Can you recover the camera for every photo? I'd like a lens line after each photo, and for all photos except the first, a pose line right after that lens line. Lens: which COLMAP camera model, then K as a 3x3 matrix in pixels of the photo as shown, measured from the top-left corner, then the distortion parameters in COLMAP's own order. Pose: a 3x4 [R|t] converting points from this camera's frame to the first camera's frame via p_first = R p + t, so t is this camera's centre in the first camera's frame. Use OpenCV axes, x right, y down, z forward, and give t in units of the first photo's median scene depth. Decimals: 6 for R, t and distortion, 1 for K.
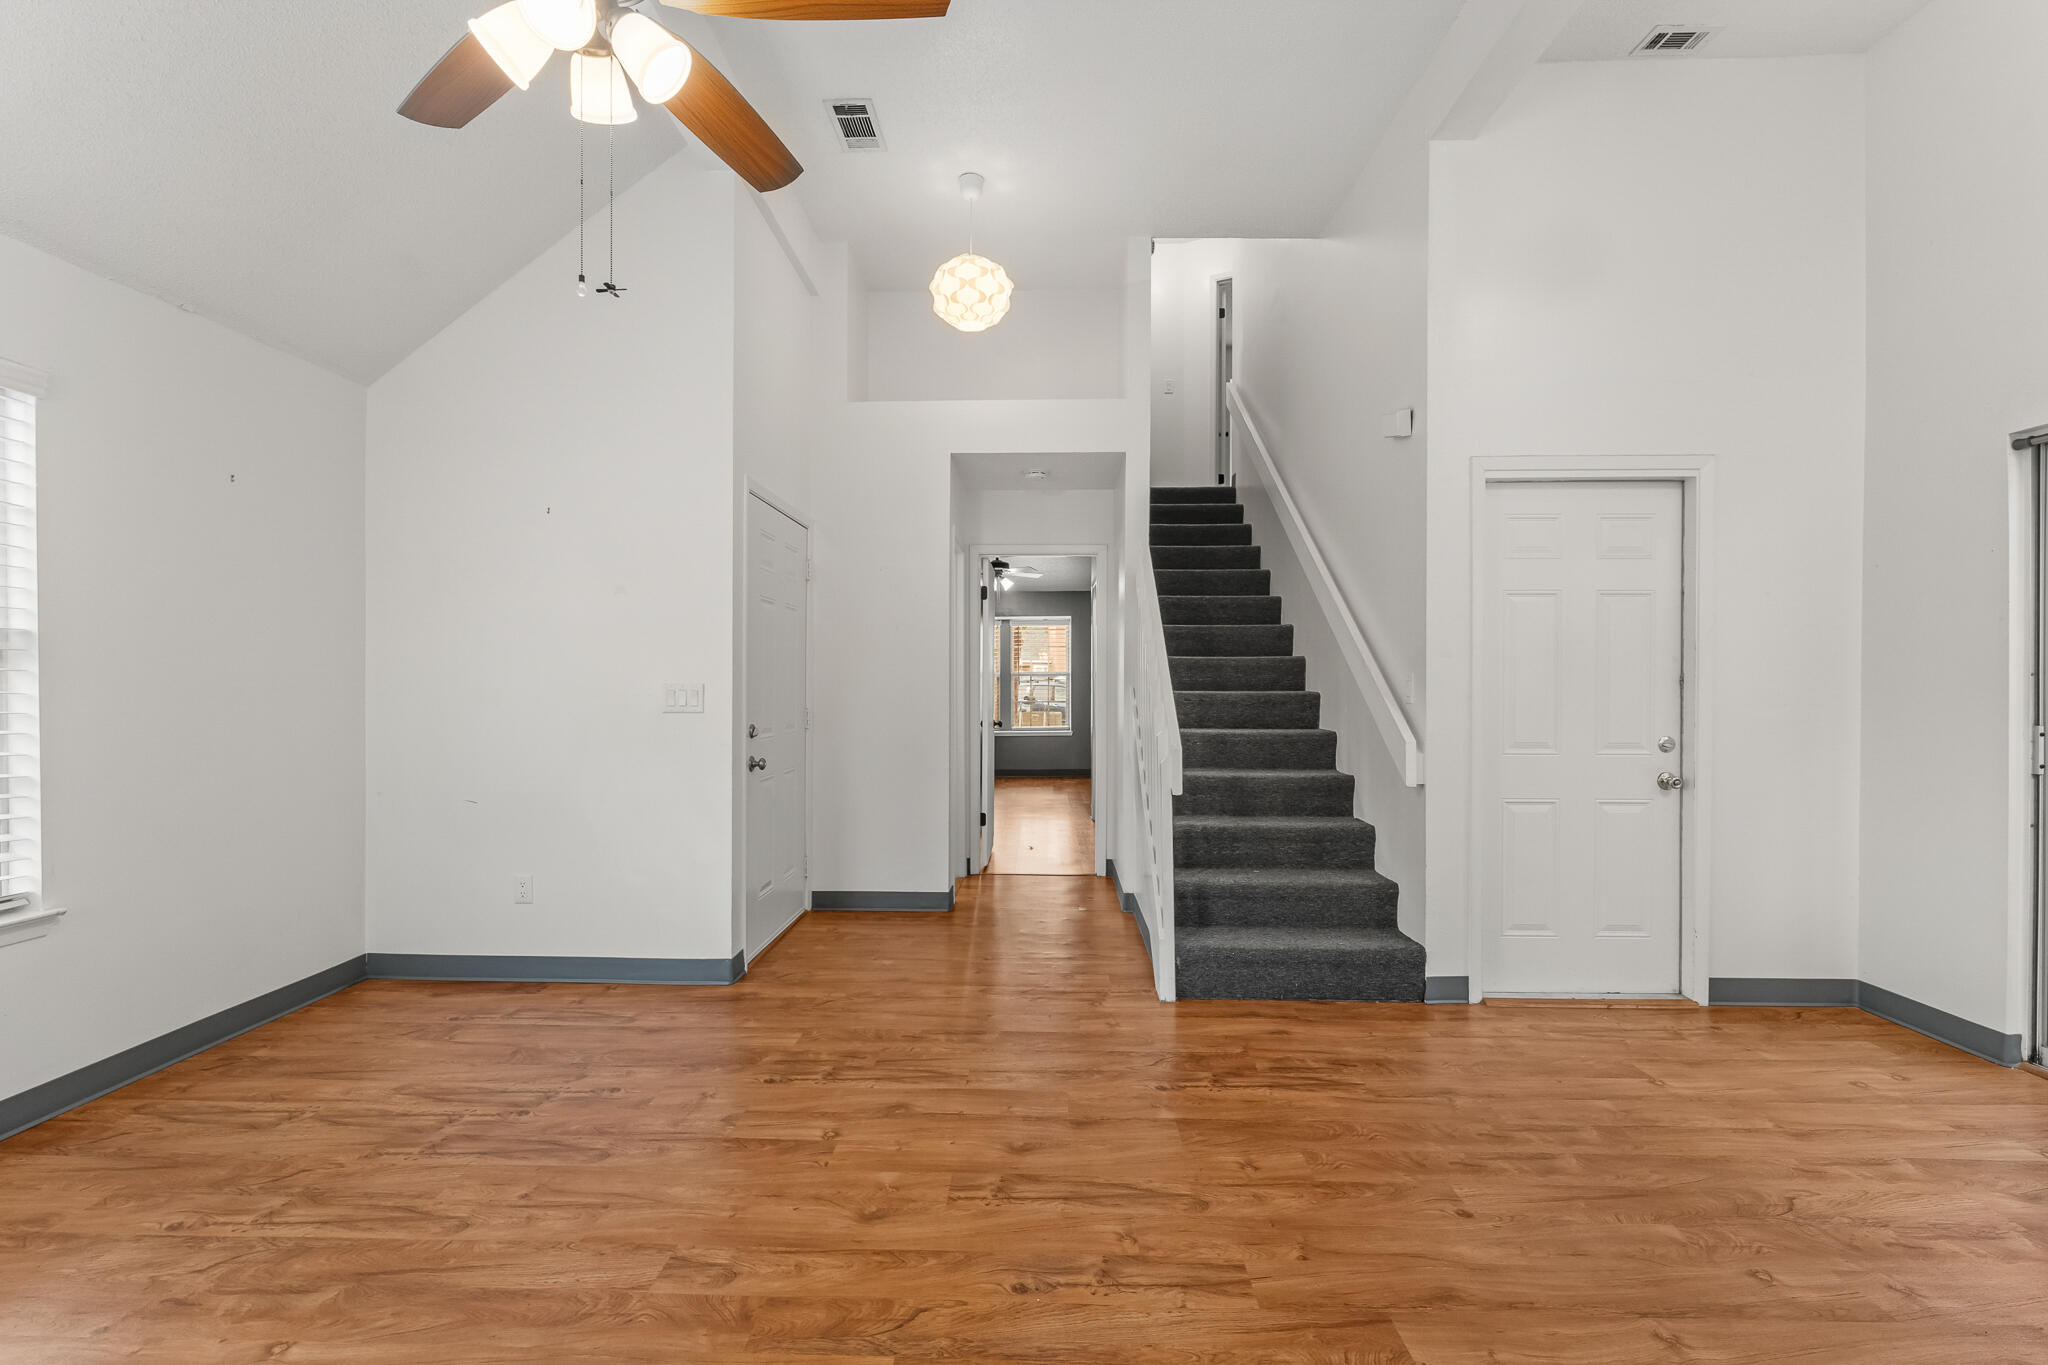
lens RADIAL K [[881.6, 0, 1015.0], [0, 881.6, 682.8], [0, 0, 1]] dist [-0.001849, -0.001268]
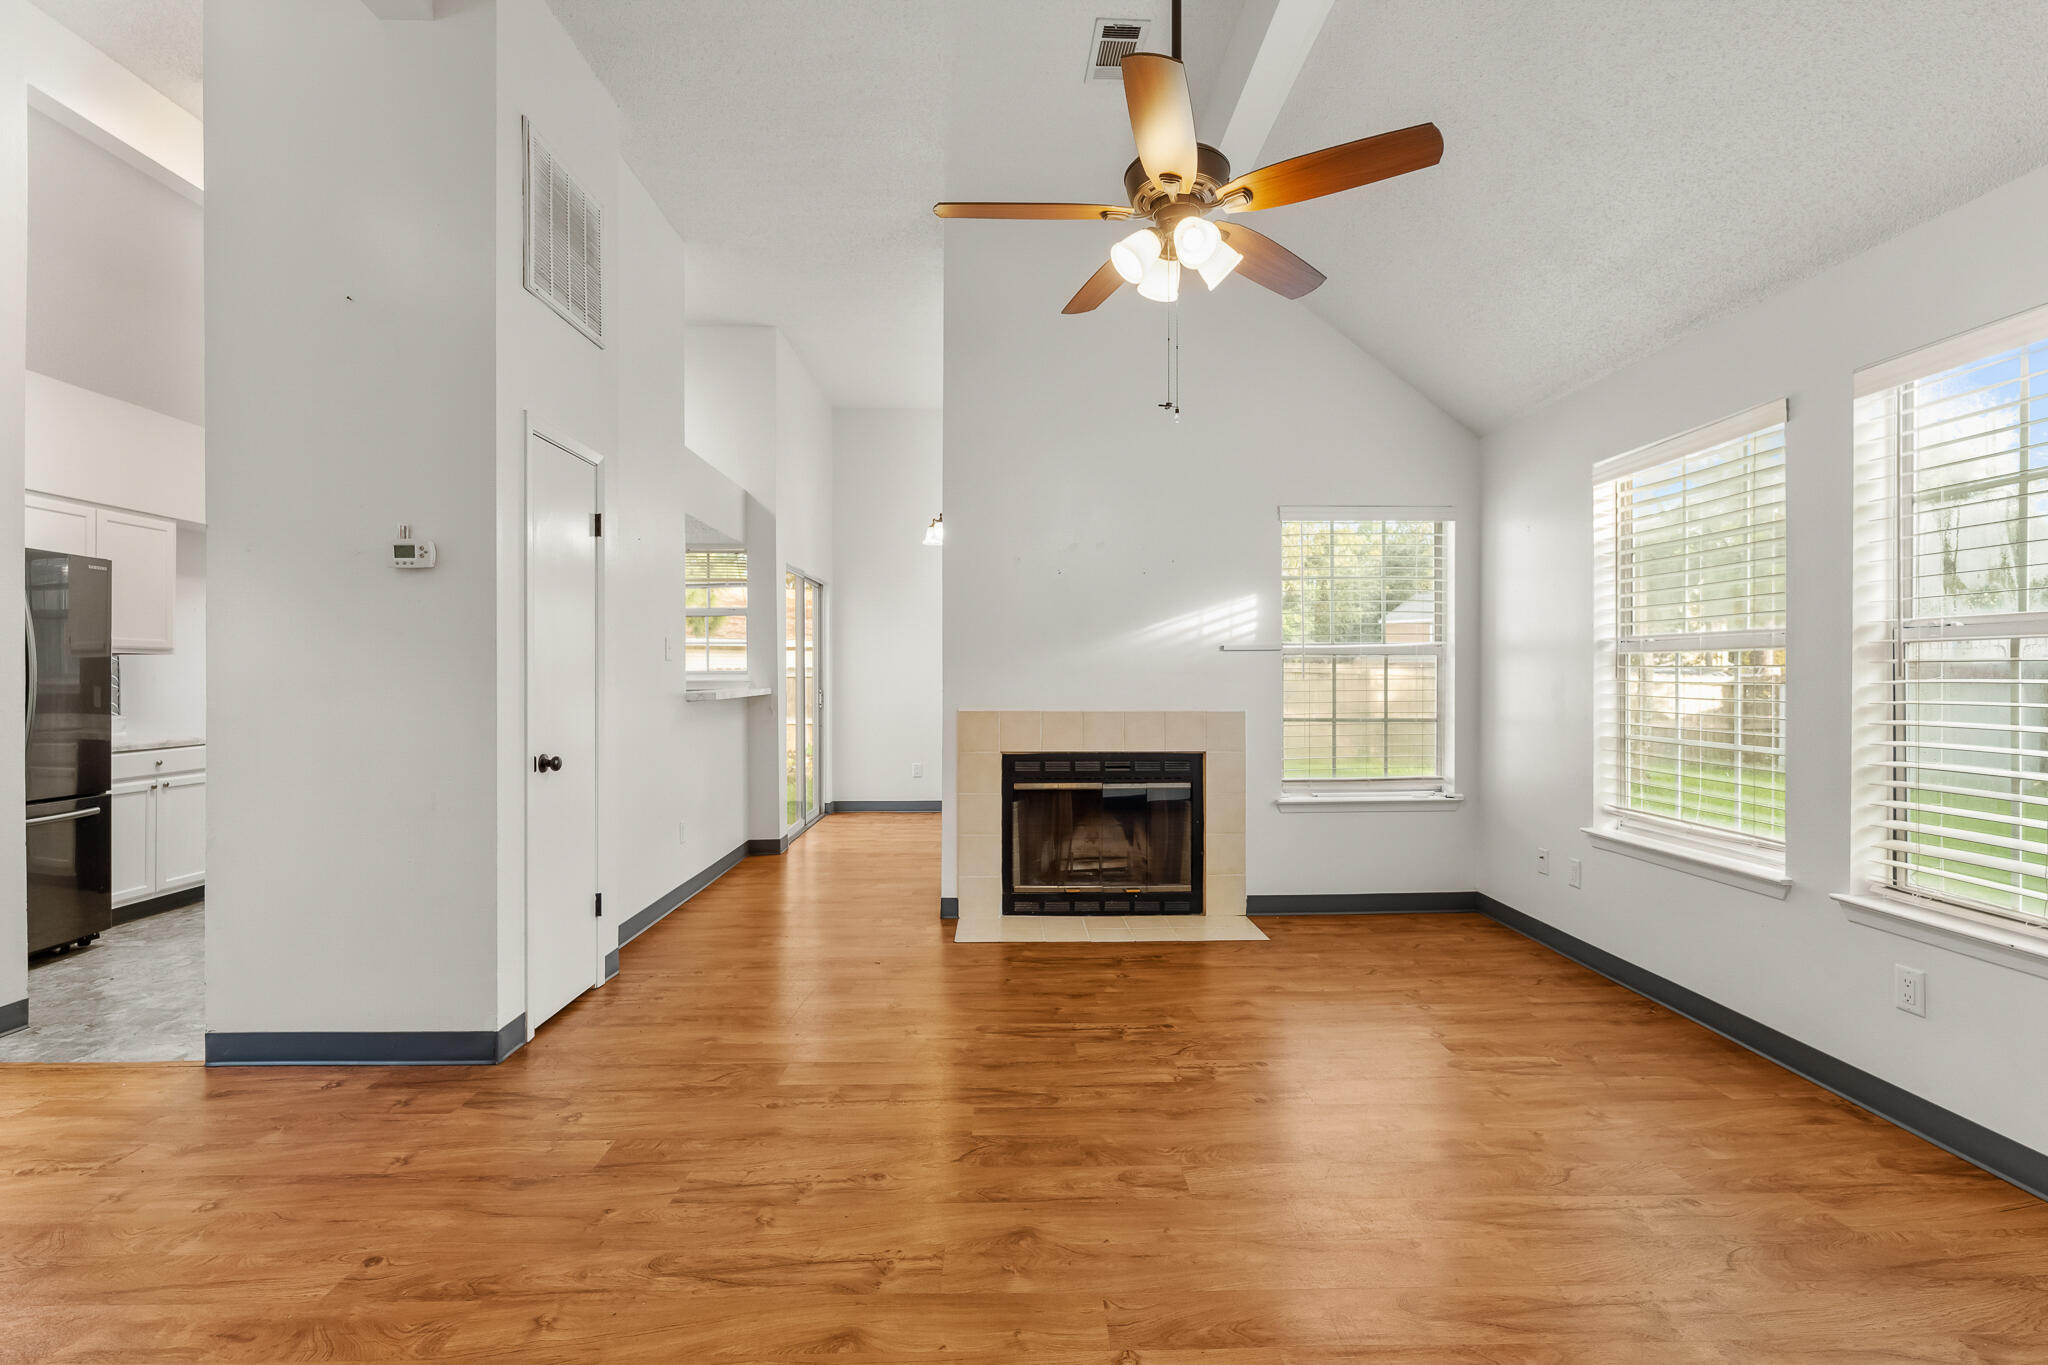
lens RADIAL K [[881.6, 0, 1030.2], [0, 881.6, 675.1], [0, 0, 1]] dist [-0.001849, -0.001268]
pose [[-0.998041, 0.000060, -0.062559, -0.088027], [0.000115, 1.000000, -0.000876, -0.000946], [0.062558, -0.000882, -0.998041, 1.544503]]
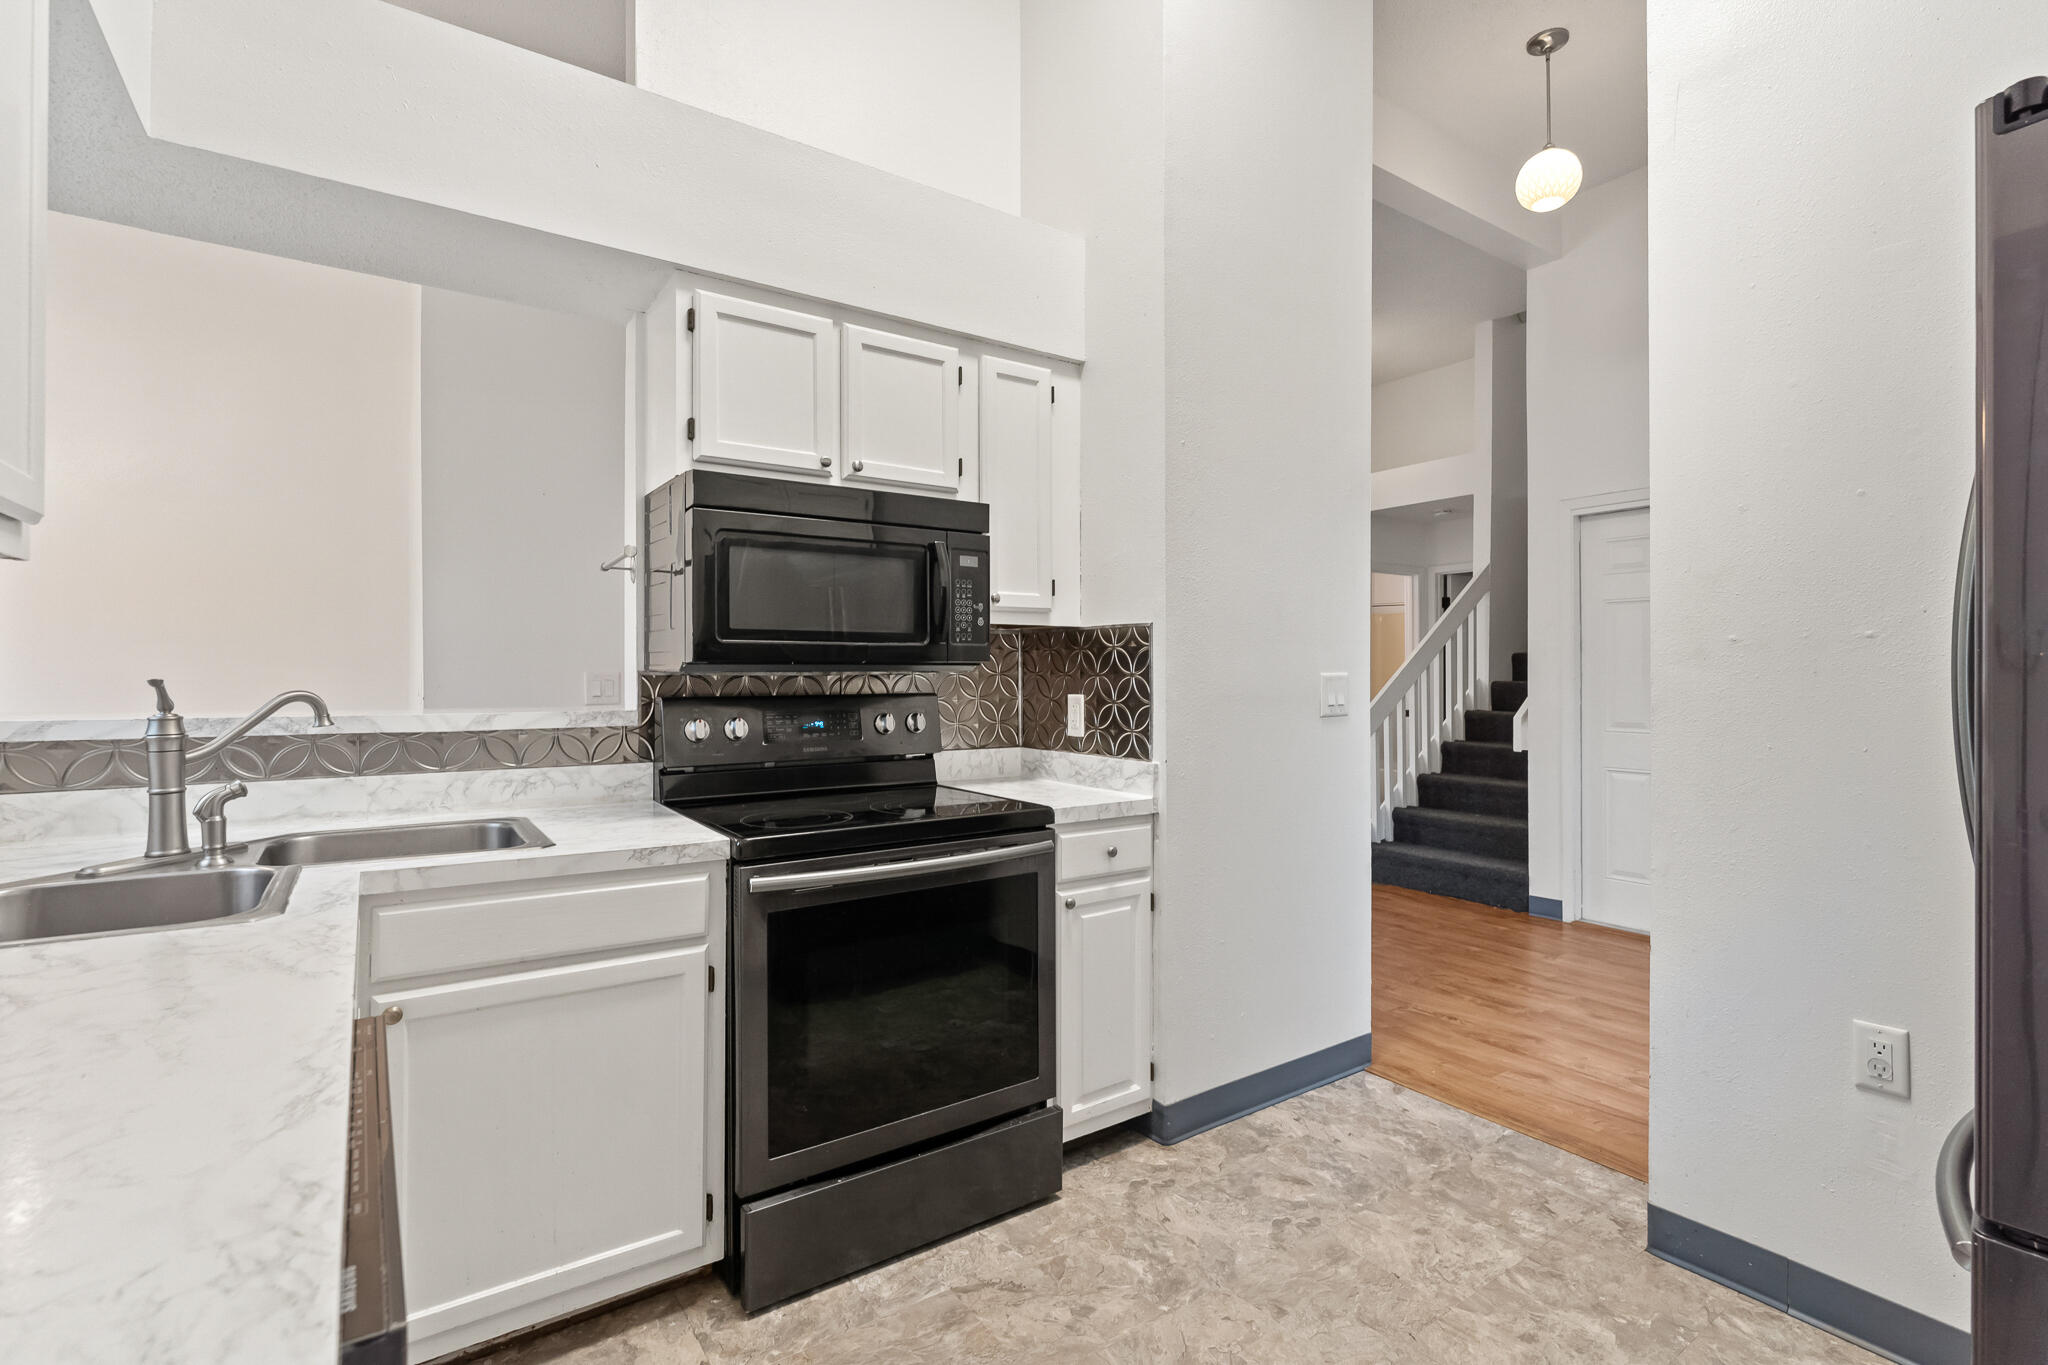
lens RADIAL K [[948.6, 0, 1009.5], [0, 948.6, 669.6], [0, 0, 1]] dist [-0.002099, -0.000082]
pose [[0.588293, -0.004372, -0.808636, 1.529611], [-0.001829, 0.999976, -0.006738, 0.005616], [0.808646, 0.005443, 0.588271, -0.629596]]
